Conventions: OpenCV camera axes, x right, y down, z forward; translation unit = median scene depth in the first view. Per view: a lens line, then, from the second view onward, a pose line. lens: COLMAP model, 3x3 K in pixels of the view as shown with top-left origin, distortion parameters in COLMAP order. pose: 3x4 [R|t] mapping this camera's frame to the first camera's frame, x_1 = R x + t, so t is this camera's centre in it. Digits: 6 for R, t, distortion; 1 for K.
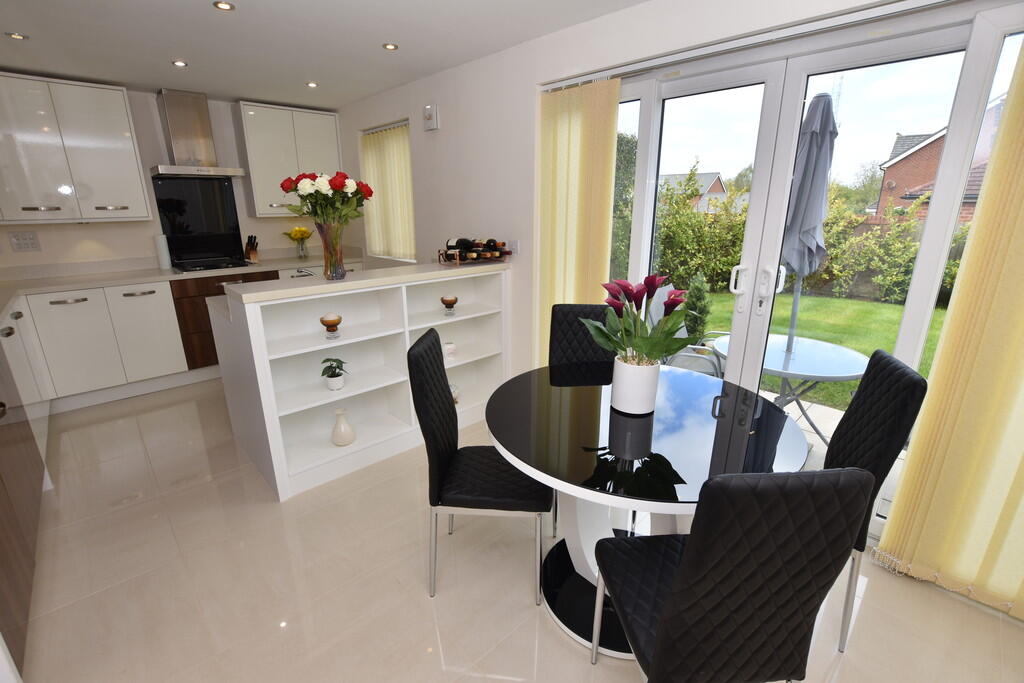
lens RADIAL K [[453.1, 0, 514.4], [0, 453.1, 347.7], [0, 0, 1]] dist [-0.021142, 0.002703]
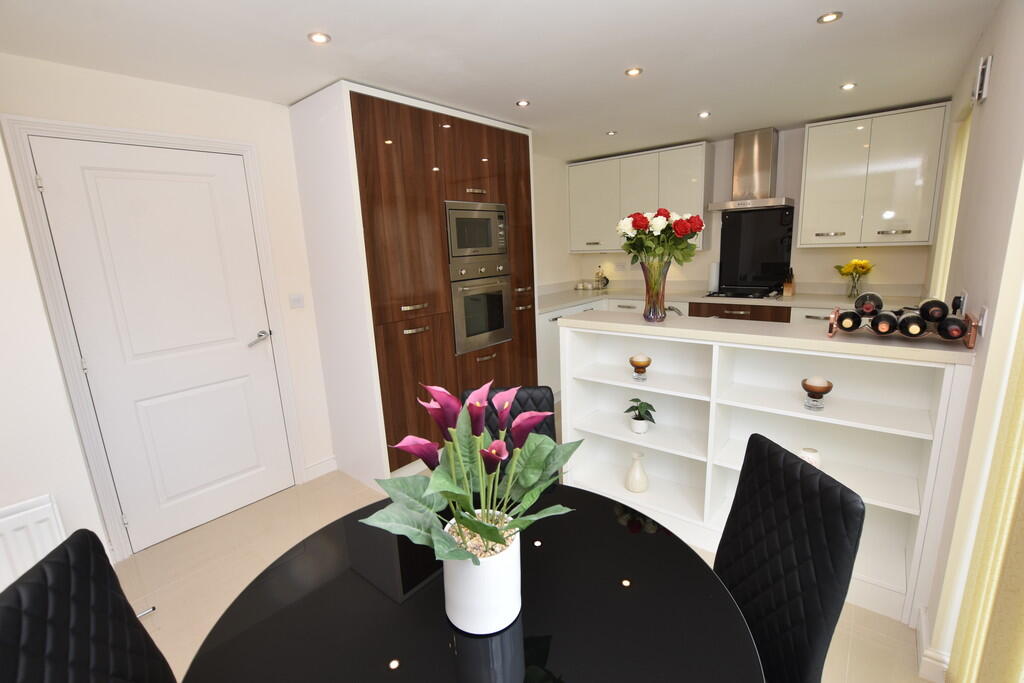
lens RADIAL K [[453.1, 0, 513.1], [0, 453.1, 339.5], [0, 0, 1]] dist [-0.021142, 0.002703]
pose [[0.105020, 0.196925, -0.974777, 0.347849], [-0.253726, 0.953064, 0.165203, -0.138437], [0.961558, 0.229977, 0.150056, 0.412169]]
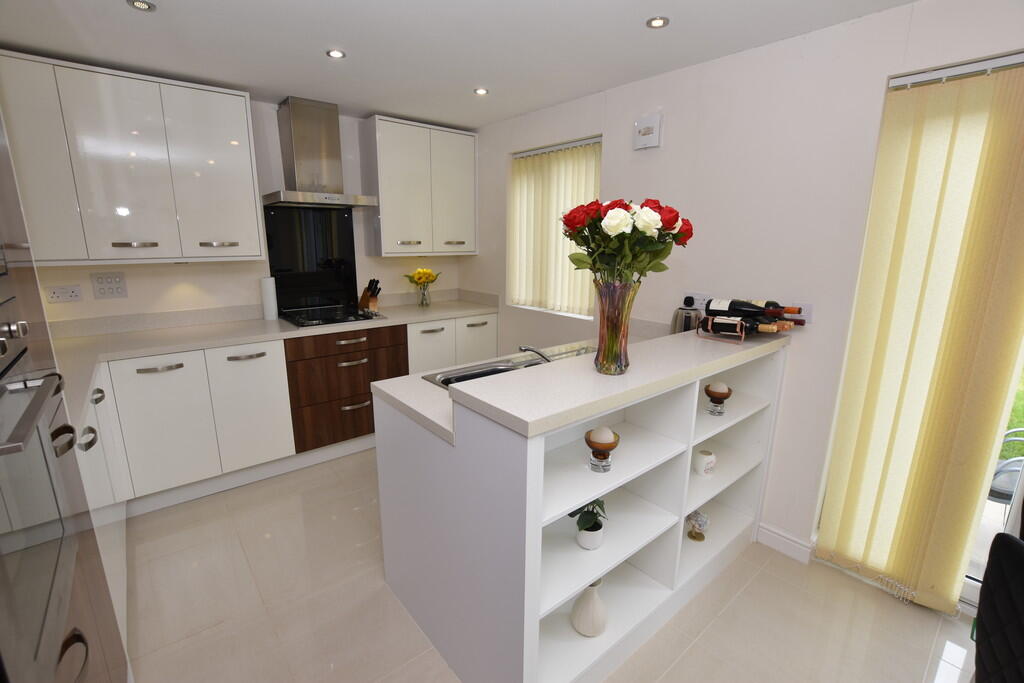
lens RADIAL K [[453.1, 0, 511.4], [0, 453.1, 345.3], [0, 0, 1]] dist [-0.021142, 0.002703]
pose [[0.997975, 0.025250, -0.058379, -0.345246], [-0.029458, 0.996943, -0.072370, -0.096797], [0.056373, 0.073943, 0.995668, 0.264811]]
